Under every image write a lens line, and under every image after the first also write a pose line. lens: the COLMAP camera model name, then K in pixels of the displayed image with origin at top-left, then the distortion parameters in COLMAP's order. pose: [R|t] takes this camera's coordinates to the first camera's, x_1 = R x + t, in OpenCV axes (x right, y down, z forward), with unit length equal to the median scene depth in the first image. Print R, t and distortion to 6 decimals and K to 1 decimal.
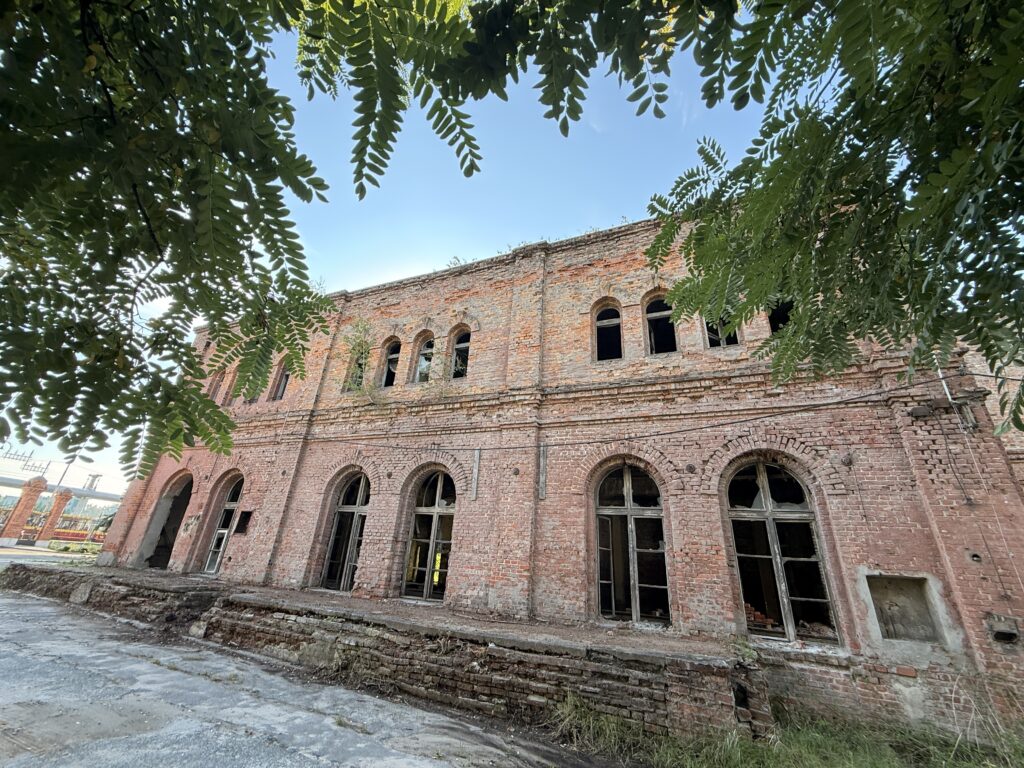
lens RADIAL K [[405.4, 0, 512.0], [0, 405.4, 384.0], [0, 0, 1]] dist [0.000536, 0.000436]
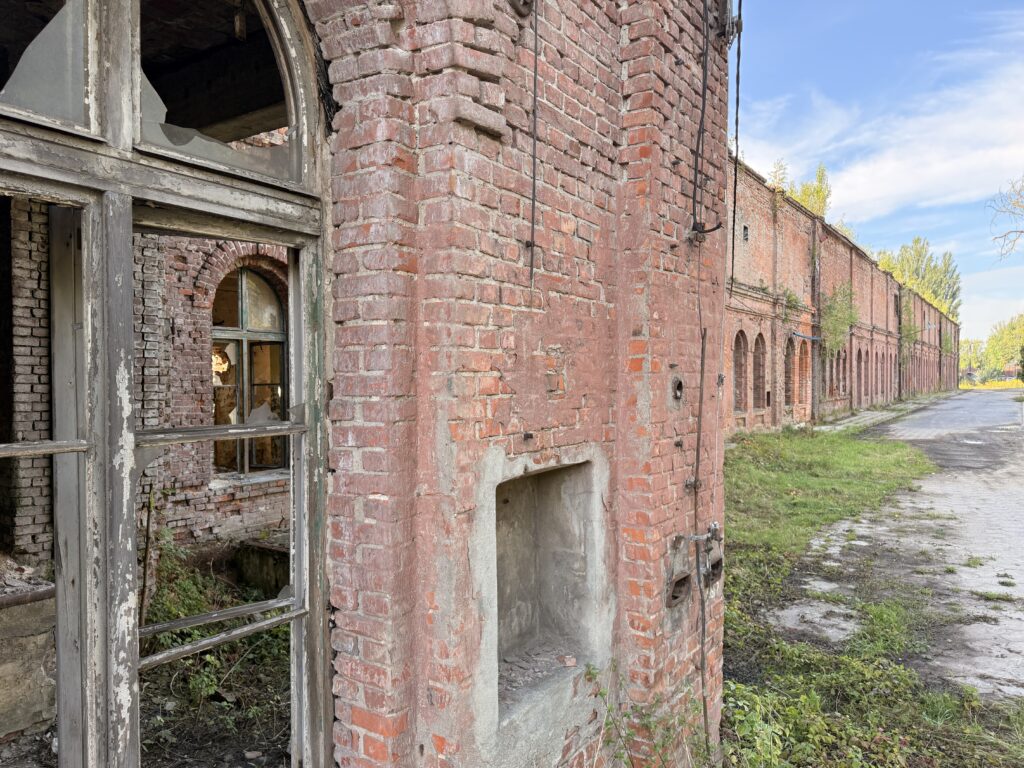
lens RADIAL K [[724.0, 0, 512.0], [0, 724.0, 384.0], [0, 0, 1]] dist [0.064395, -0.078331]
pose [[0.219142, -0.074688, 0.972830, 0.478479], [-0.383150, 0.910382, 0.156203, 0.351557], [-0.897314, -0.406971, 0.170886, 0.945124]]
